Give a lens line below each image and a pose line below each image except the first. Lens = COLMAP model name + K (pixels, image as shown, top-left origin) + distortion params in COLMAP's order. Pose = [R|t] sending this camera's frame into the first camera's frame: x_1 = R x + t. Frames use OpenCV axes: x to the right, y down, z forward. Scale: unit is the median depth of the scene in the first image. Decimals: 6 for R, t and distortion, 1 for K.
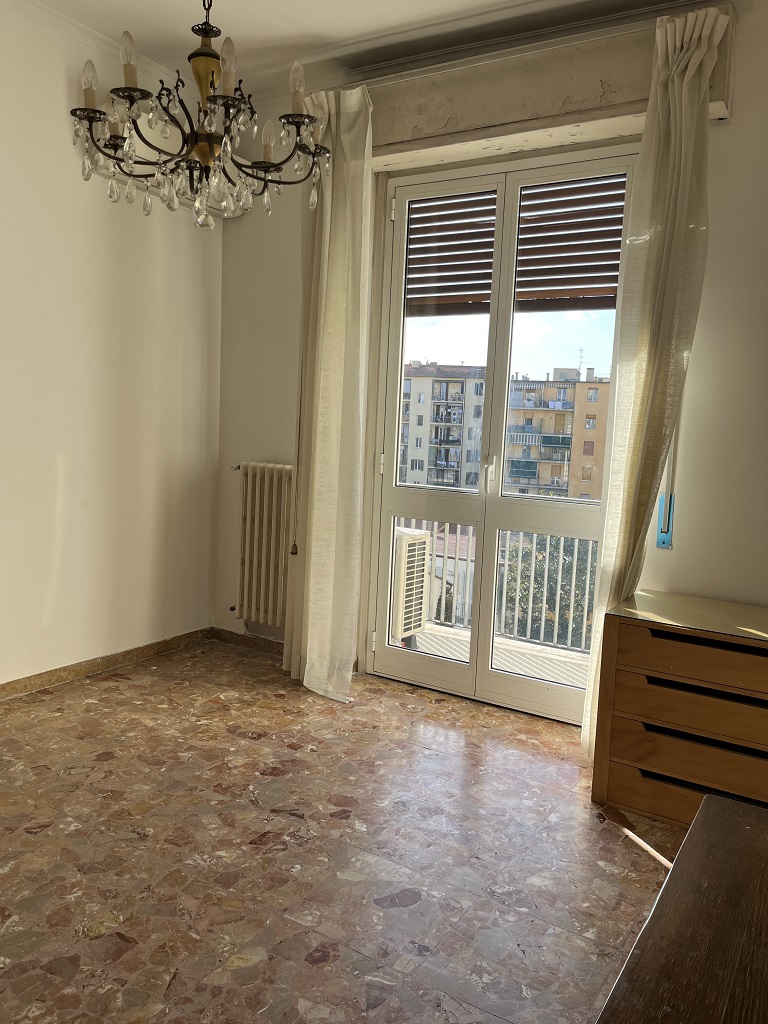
lens RADIAL K [[768.0, 0, 390.0], [0, 768.0, 506.1], [0, 0, 1]] dist [0.078783, -0.106742]
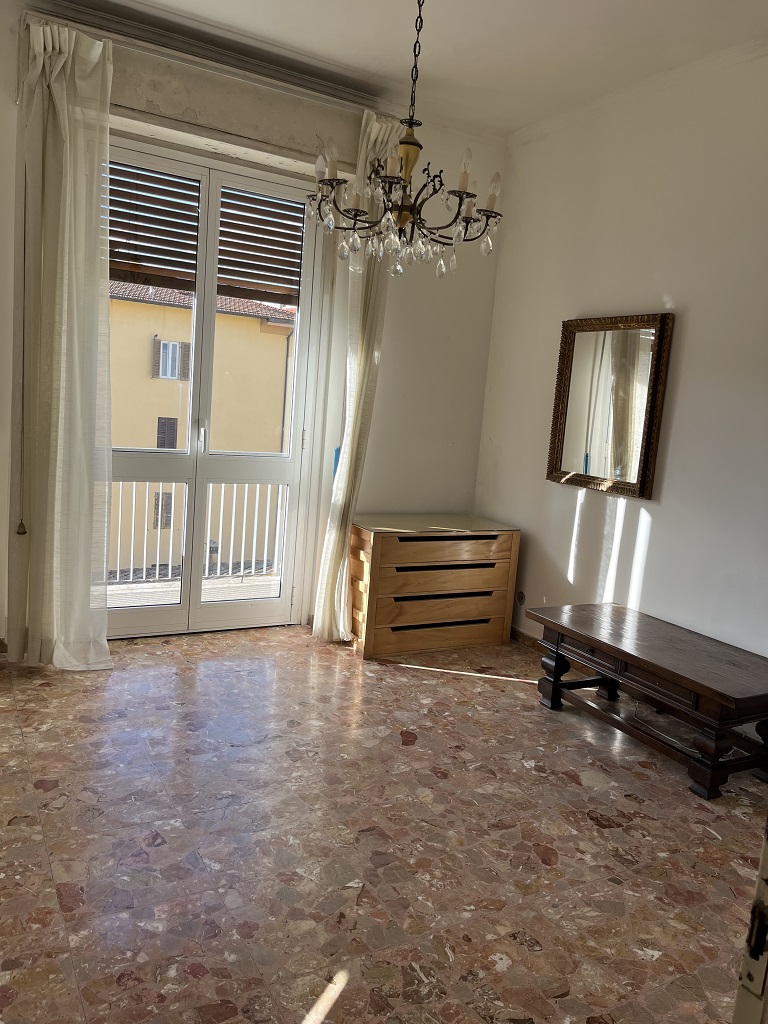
lens RADIAL K [[768.0, 0, 390.0], [0, 768.0, 506.1], [0, 0, 1]] dist [0.078783, -0.106742]
pose [[0.489511, -0.129509, 0.862326, -0.788470], [0.032704, 0.990940, 0.130260, -0.083292], [-0.871384, -0.035563, 0.489312, 0.207037]]
